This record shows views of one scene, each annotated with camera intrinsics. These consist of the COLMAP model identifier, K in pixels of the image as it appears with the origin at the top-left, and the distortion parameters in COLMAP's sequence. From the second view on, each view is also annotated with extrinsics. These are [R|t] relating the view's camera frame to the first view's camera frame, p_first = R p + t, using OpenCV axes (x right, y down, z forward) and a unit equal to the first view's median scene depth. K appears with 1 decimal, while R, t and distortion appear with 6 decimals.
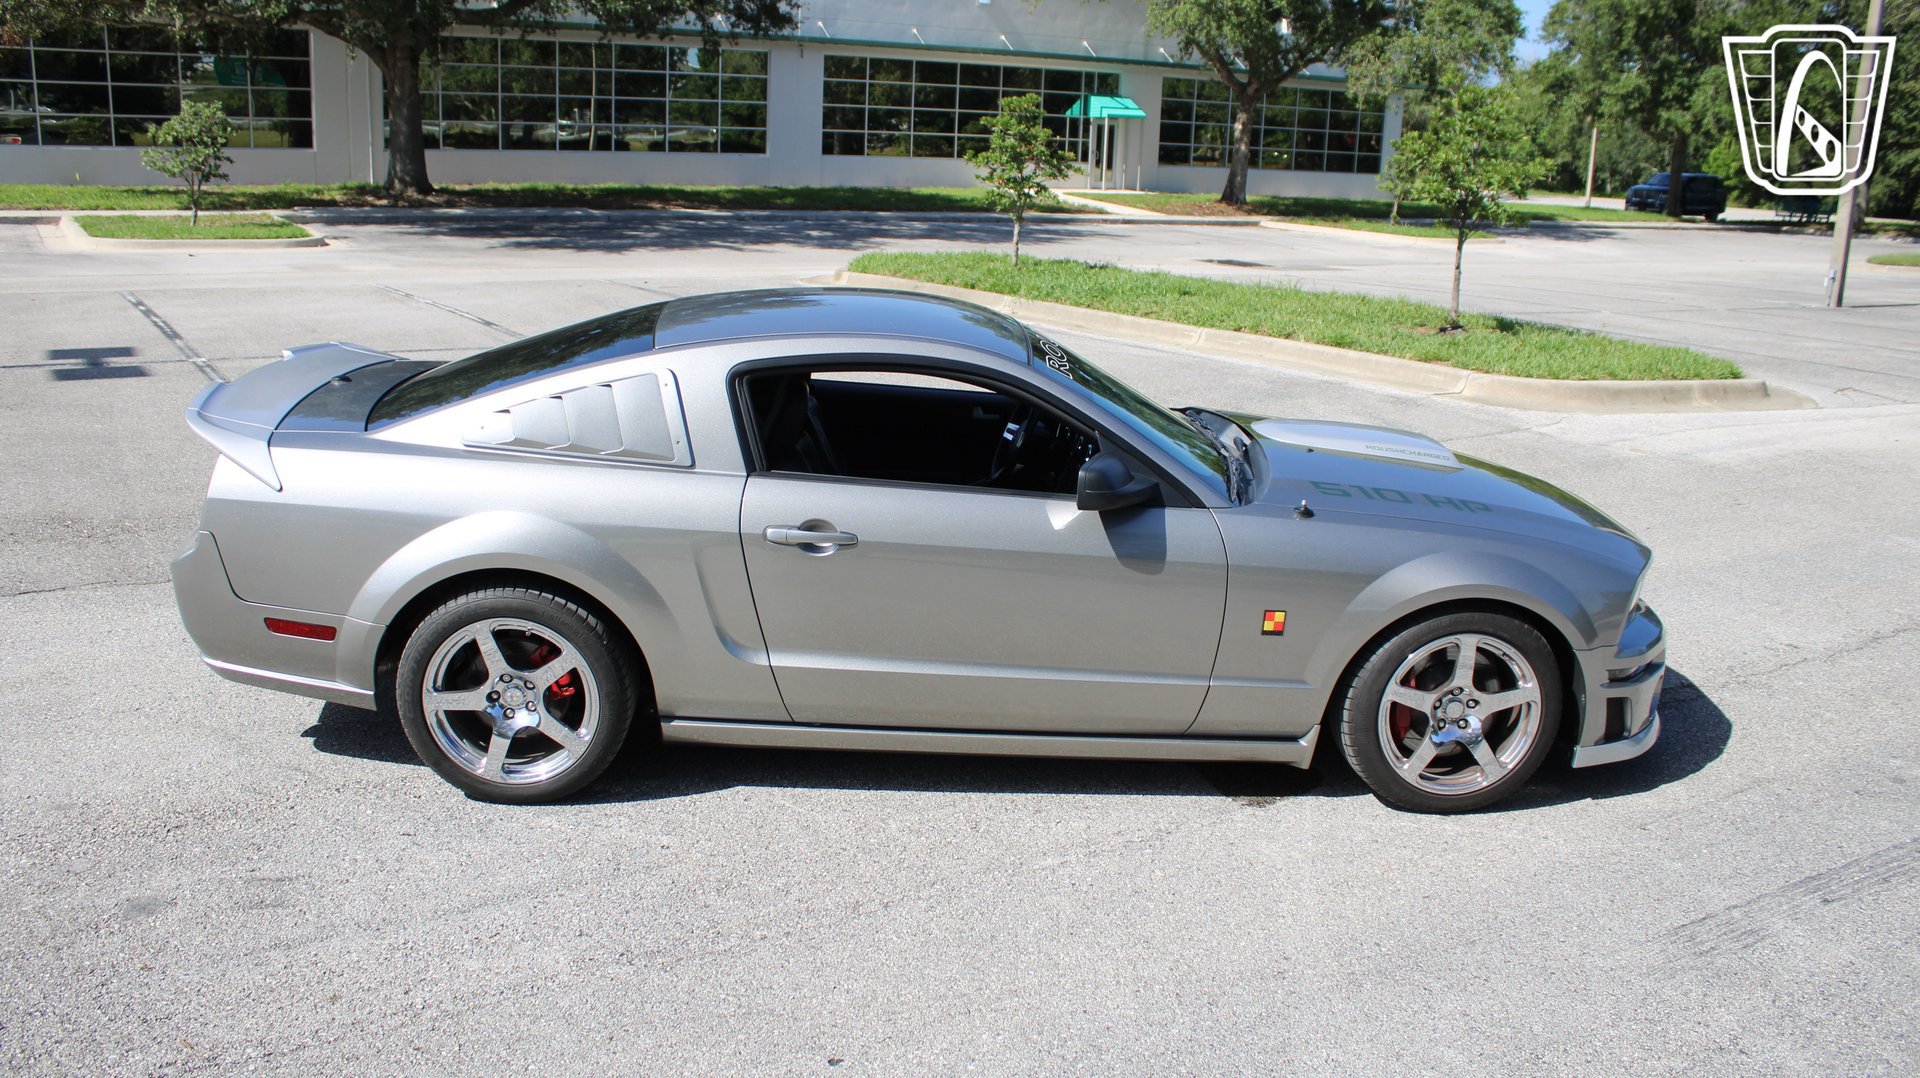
lens RADIAL K [[1598.2, 0, 952.7], [0, 1598.2, 534.3], [0, 0, 1]] dist [-0.142960, 0.095472]
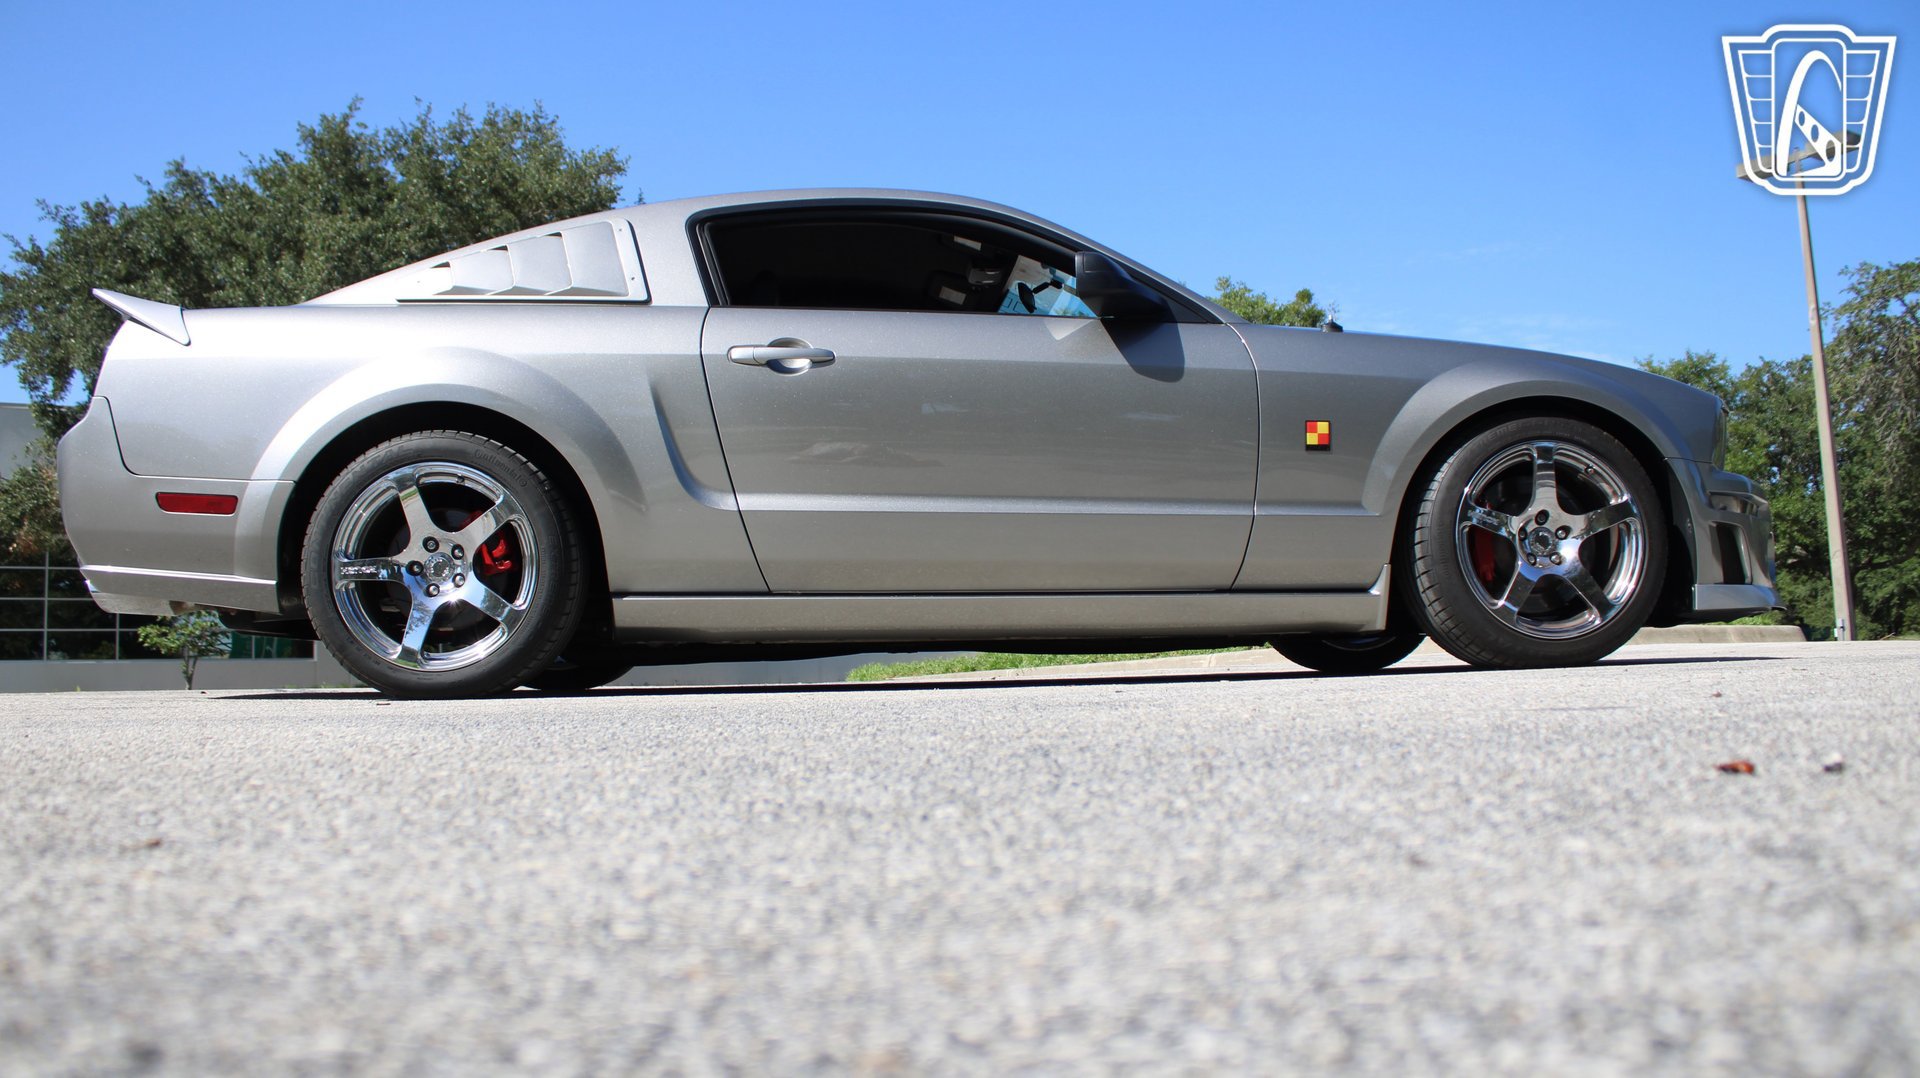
lens RADIAL K [[1598.2, 0, 947.2], [0, 1598.2, 541.5], [0, 0, 1]] dist [-0.142960, 0.095472]
pose [[0.997681, -0.067901, 0.004726, -0.007916], [0.065418, 0.937390, -0.342082, 0.393162], [0.018797, 0.341598, 0.939658, 0.201157]]
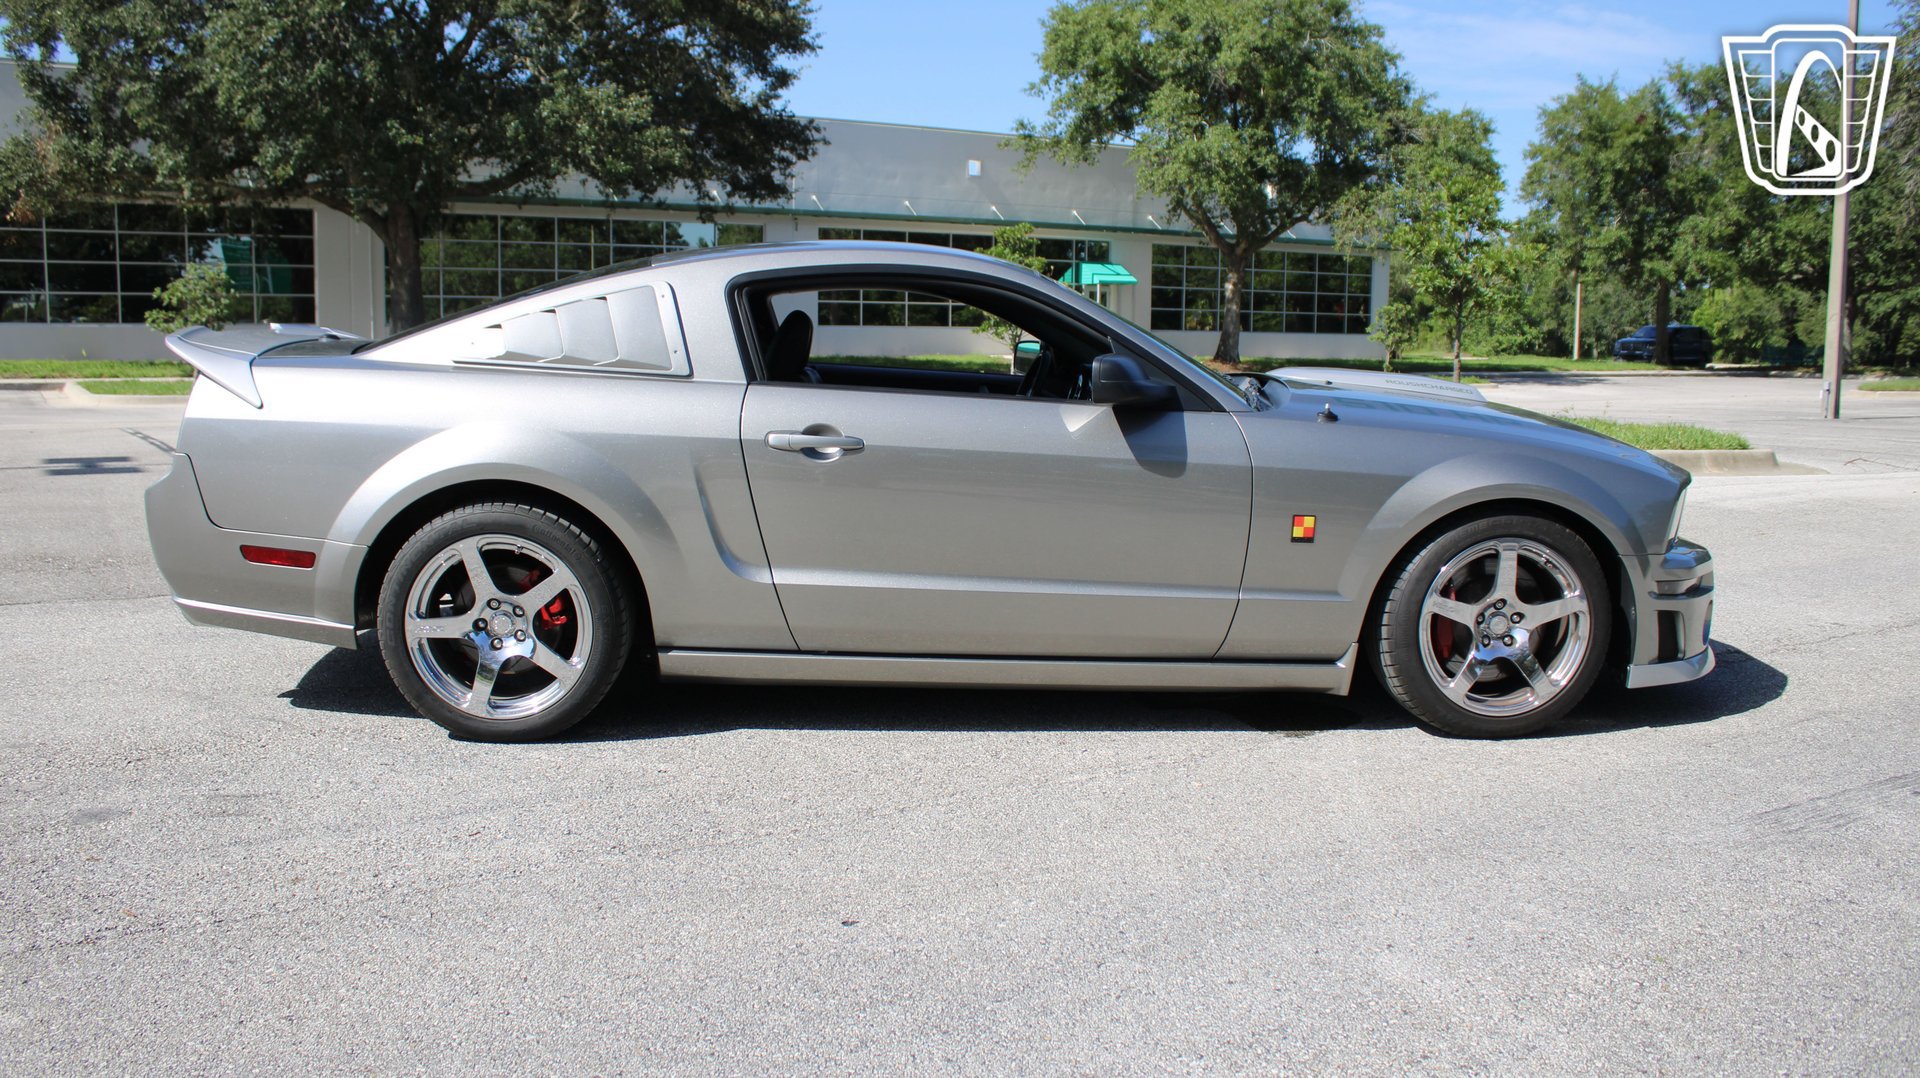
lens RADIAL K [[1598.2, 0, 948.8], [0, 1598.2, 539.1], [0, 0, 1]] dist [-0.142960, 0.095472]
pose [[0.999665, -0.025846, -0.001678, -0.008194], [0.025458, 0.992441, -0.120057, 0.170231], [0.004769, 0.119974, 0.992766, 0.058249]]
